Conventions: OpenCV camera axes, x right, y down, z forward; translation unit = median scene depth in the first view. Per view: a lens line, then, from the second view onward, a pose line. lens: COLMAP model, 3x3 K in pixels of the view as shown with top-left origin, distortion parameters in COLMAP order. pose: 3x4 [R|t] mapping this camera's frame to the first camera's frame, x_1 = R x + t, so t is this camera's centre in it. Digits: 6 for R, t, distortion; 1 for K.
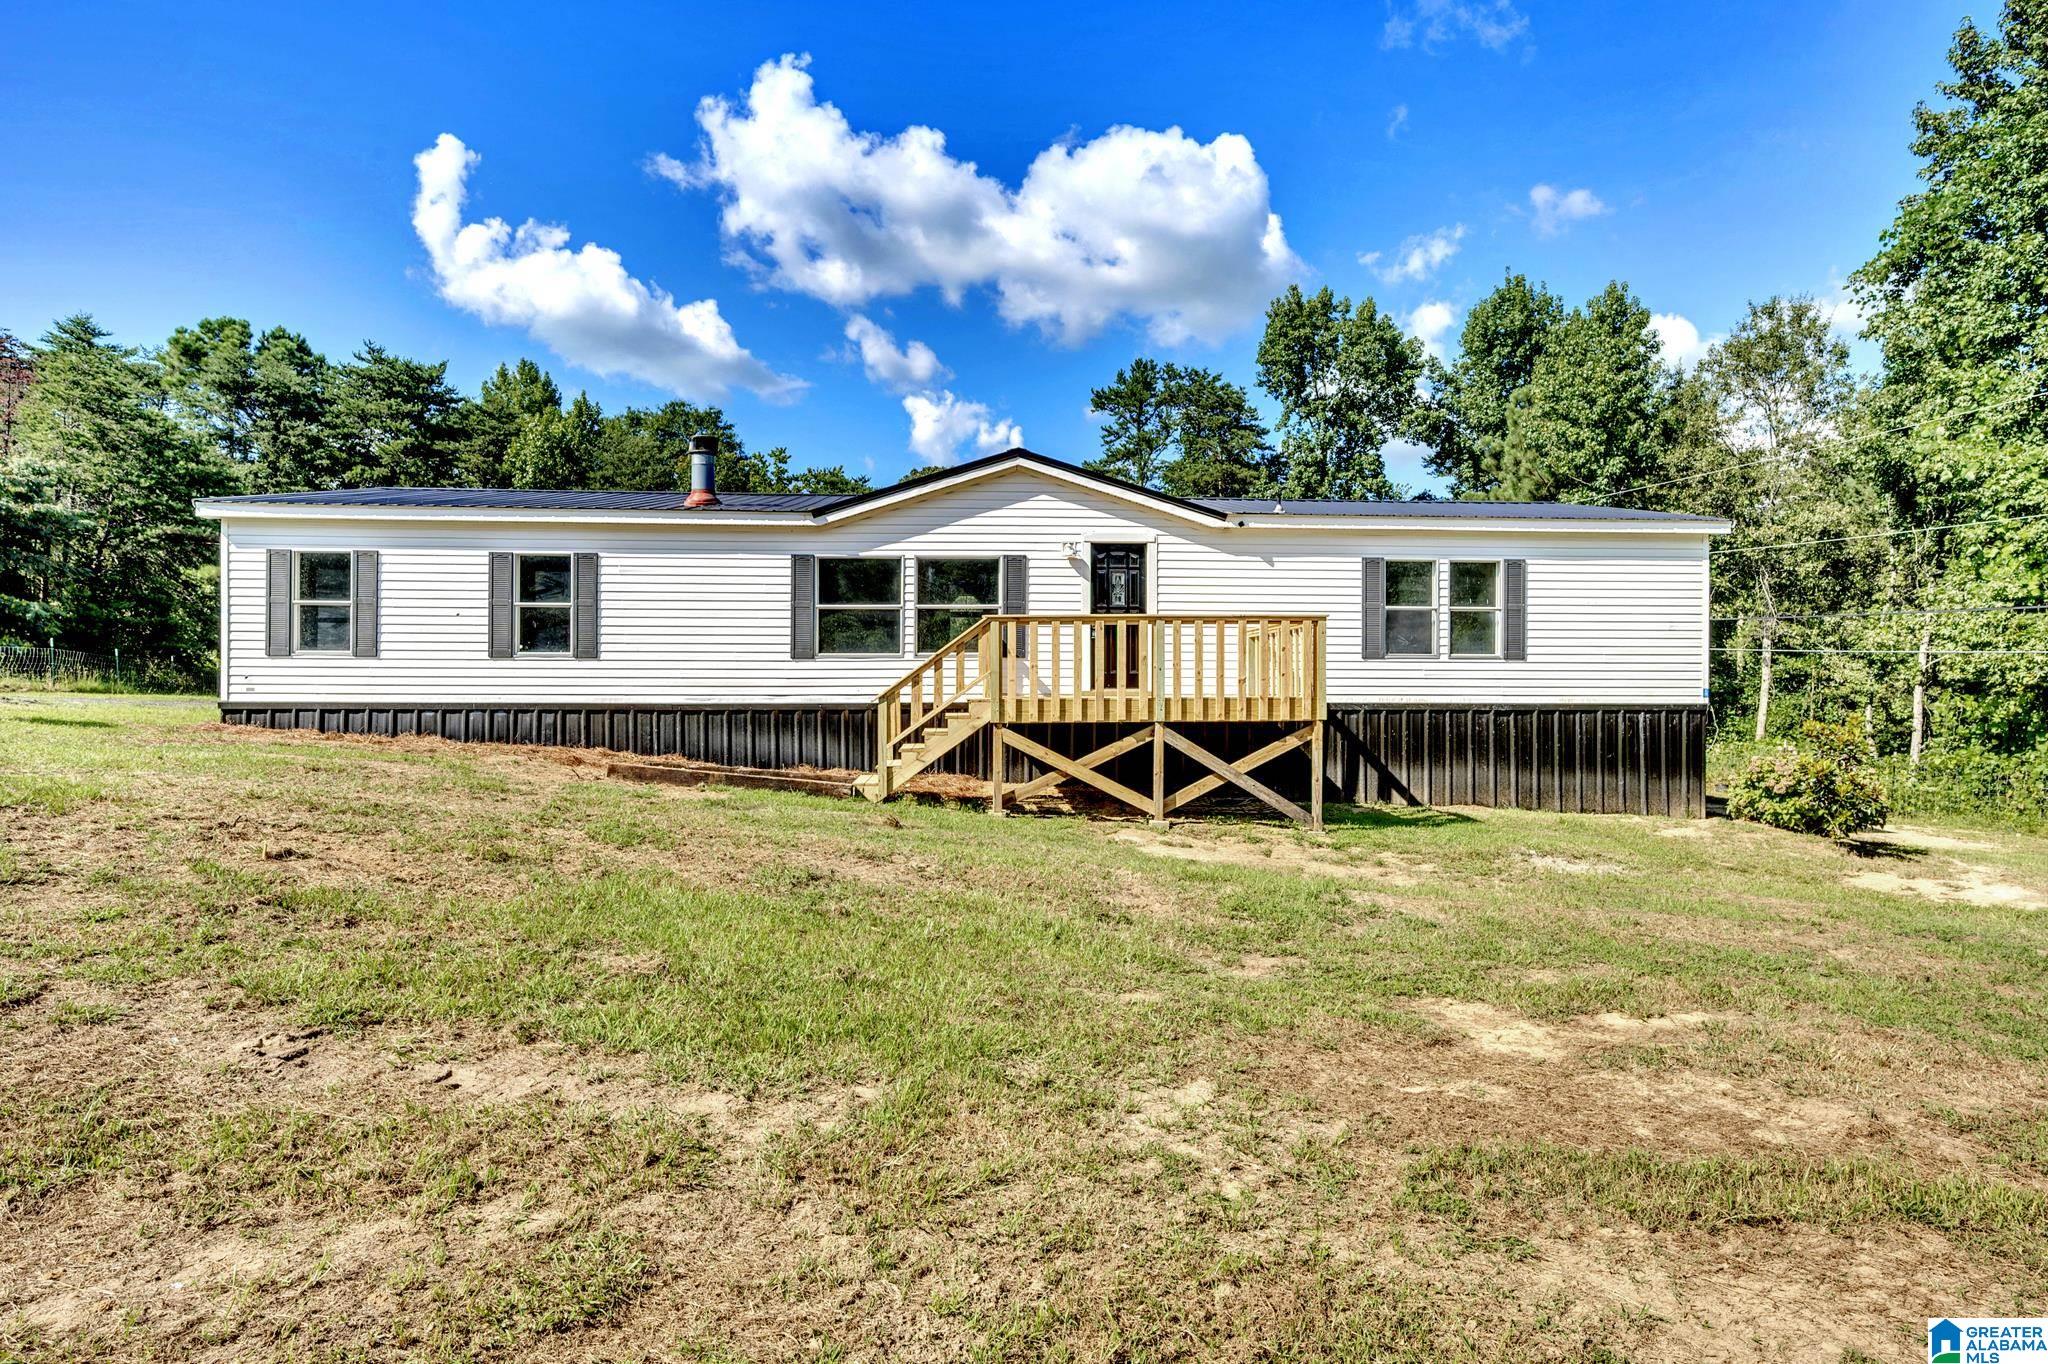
lens RADIAL K [[1142.9, 0, 1024.7], [0, 1142.9, 668.3], [0, 0, 1]] dist [-0.007022, 0.006333]
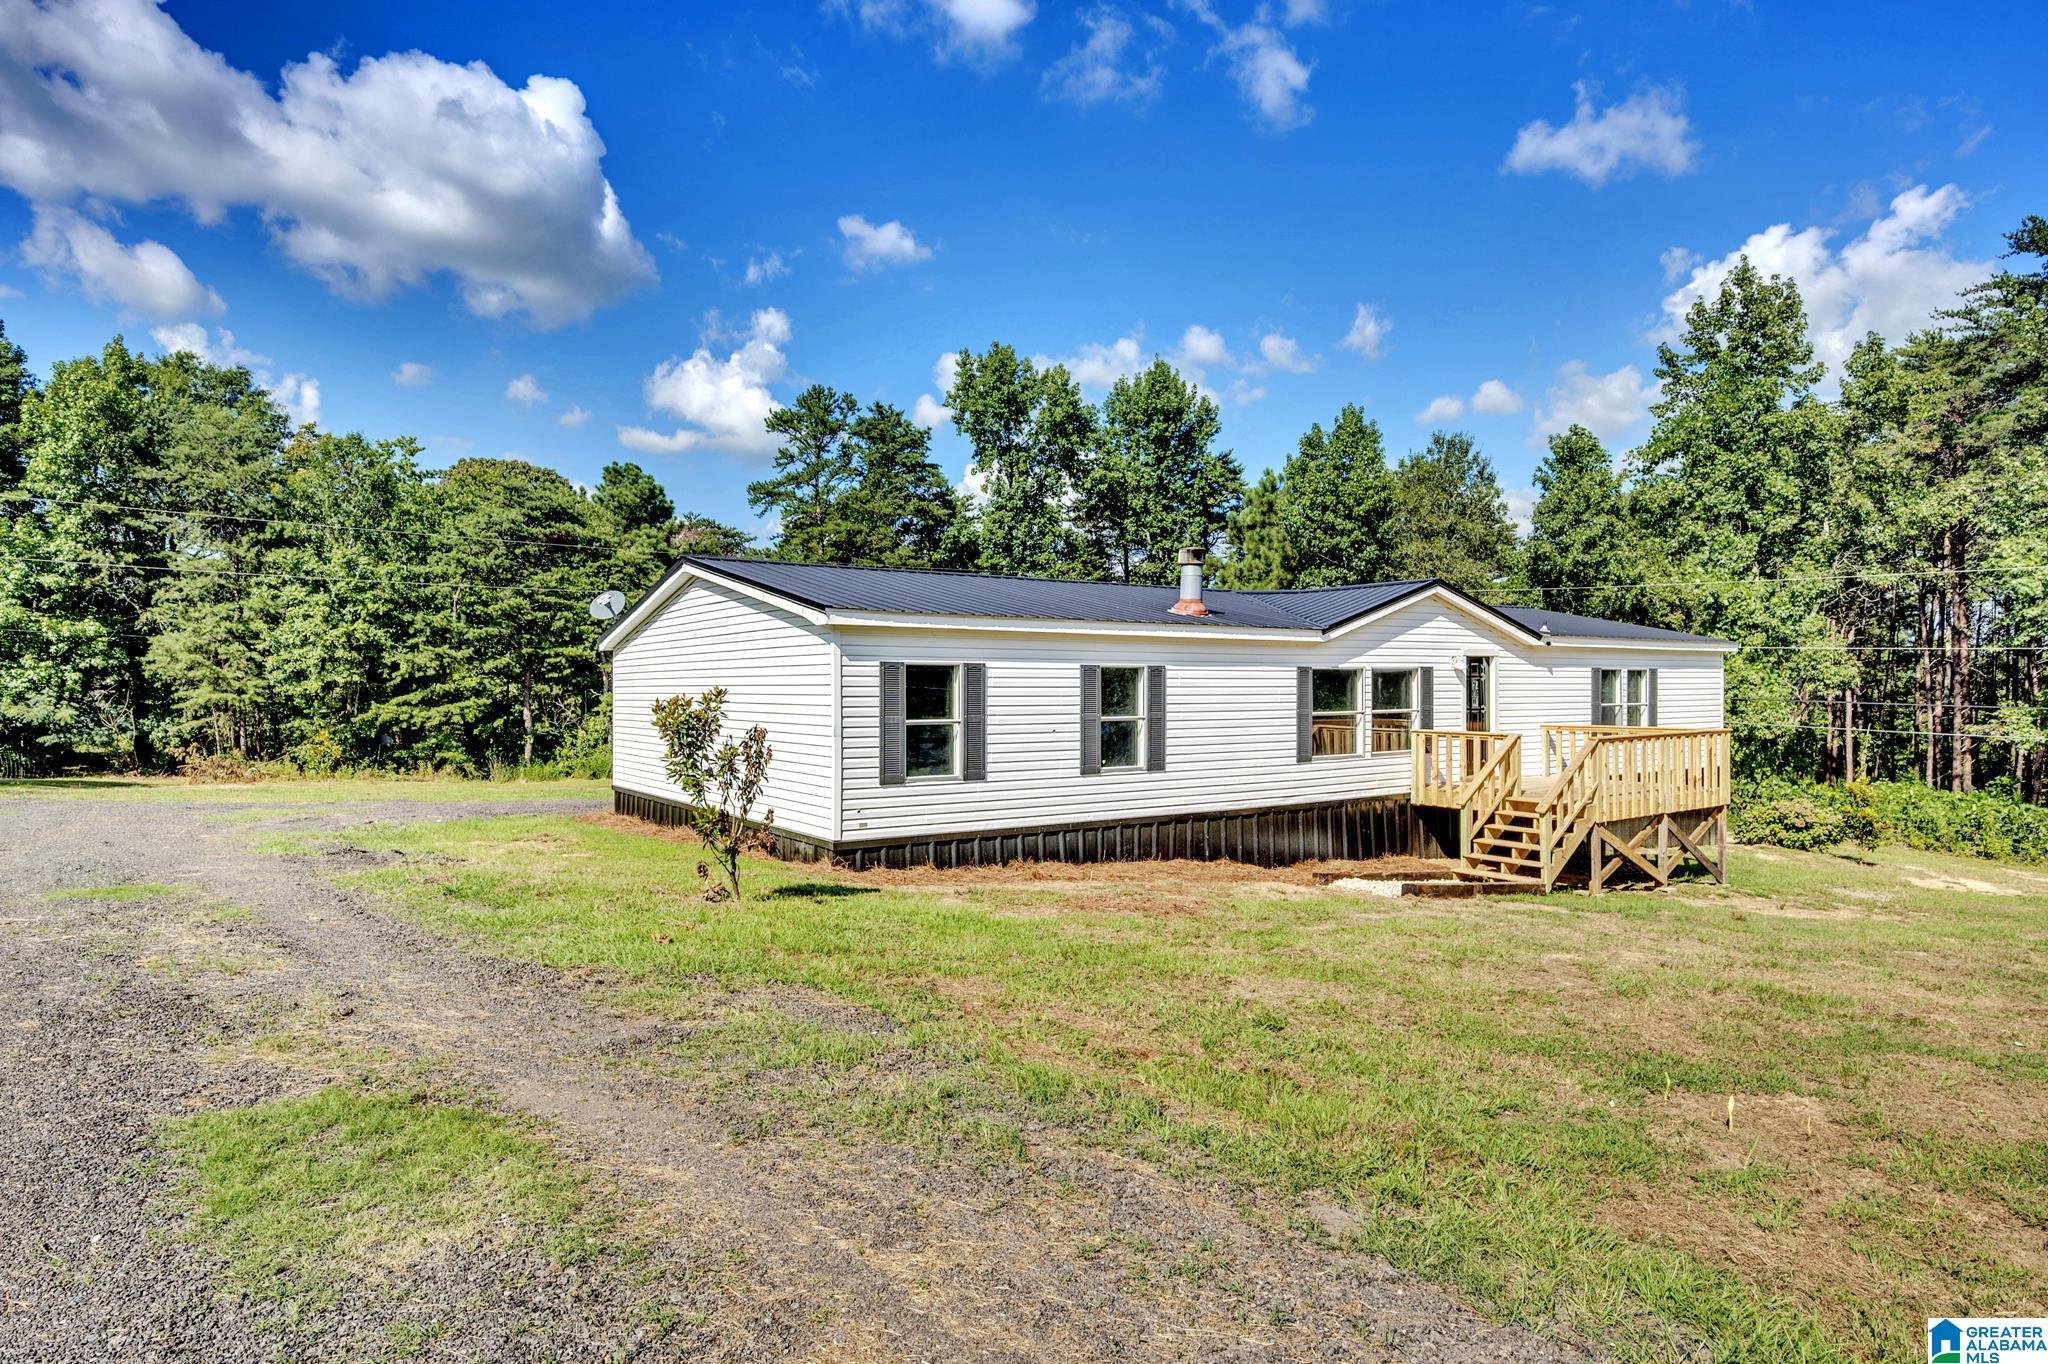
lens RADIAL K [[1142.9, 0, 1011.5], [0, 1142.9, 691.3], [0, 0, 1]] dist [-0.007022, 0.006333]
pose [[0.851728, -0.009927, 0.523890, -0.996897], [-0.001985, 0.999752, 0.022171, -0.097886], [-0.523980, -0.019923, 0.851497, 0.210228]]
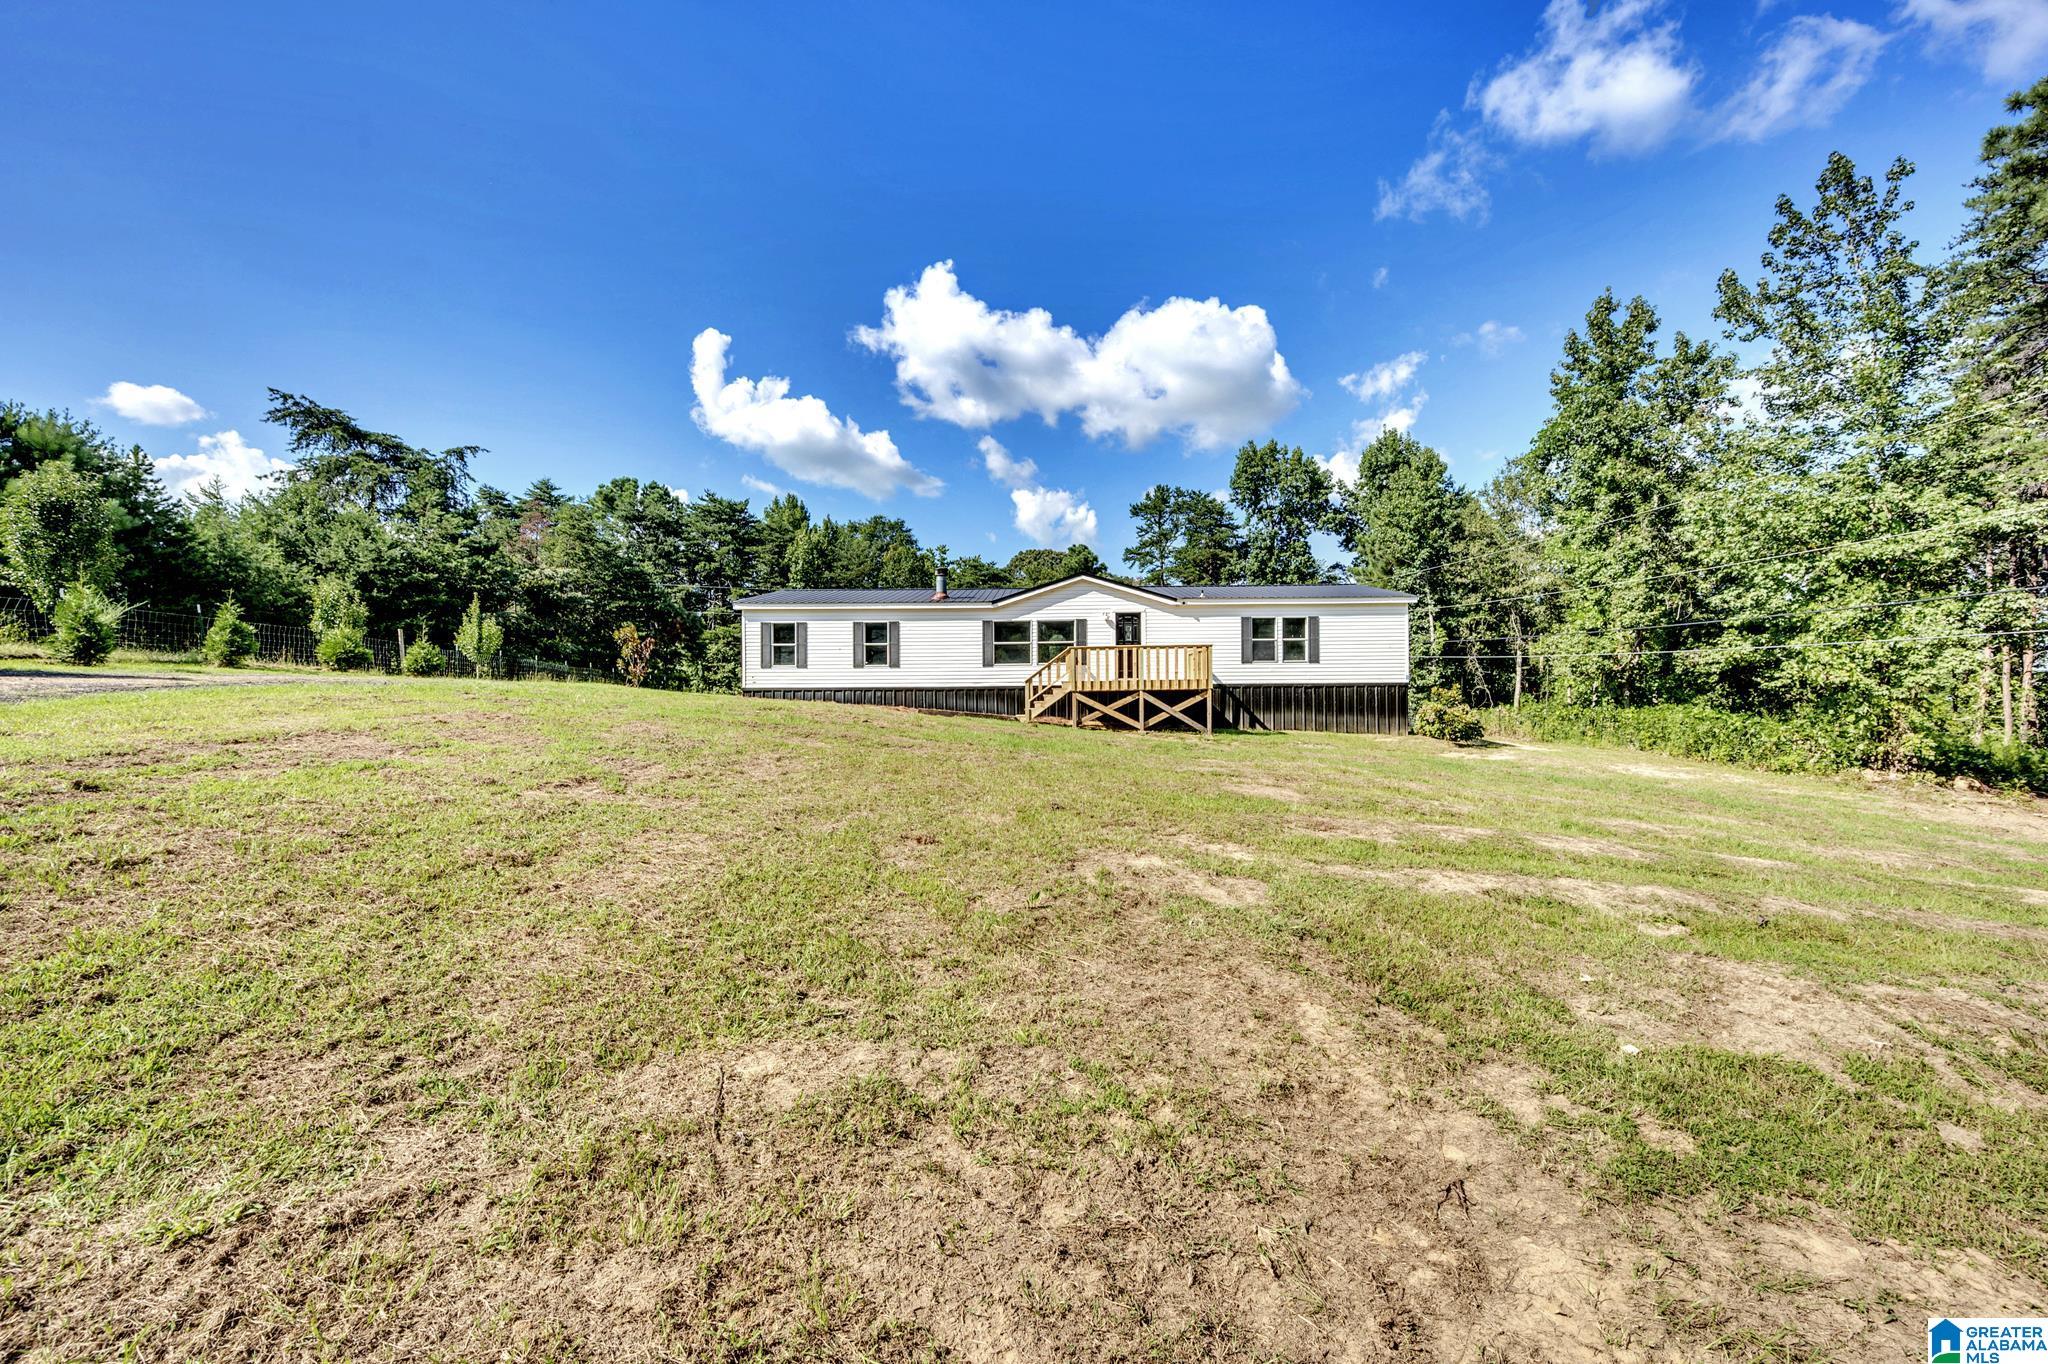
lens RADIAL K [[803.3, 0, 1024.4], [0, 803.3, 688.2], [0, 0, 1]] dist [-0.001688, 0.000000]
pose [[0.995445, -0.009913, -0.094823, 0.027646], [0.010756, 0.999907, 0.008380, 0.022053], [0.094731, -0.009362, 0.995459, -0.569719]]
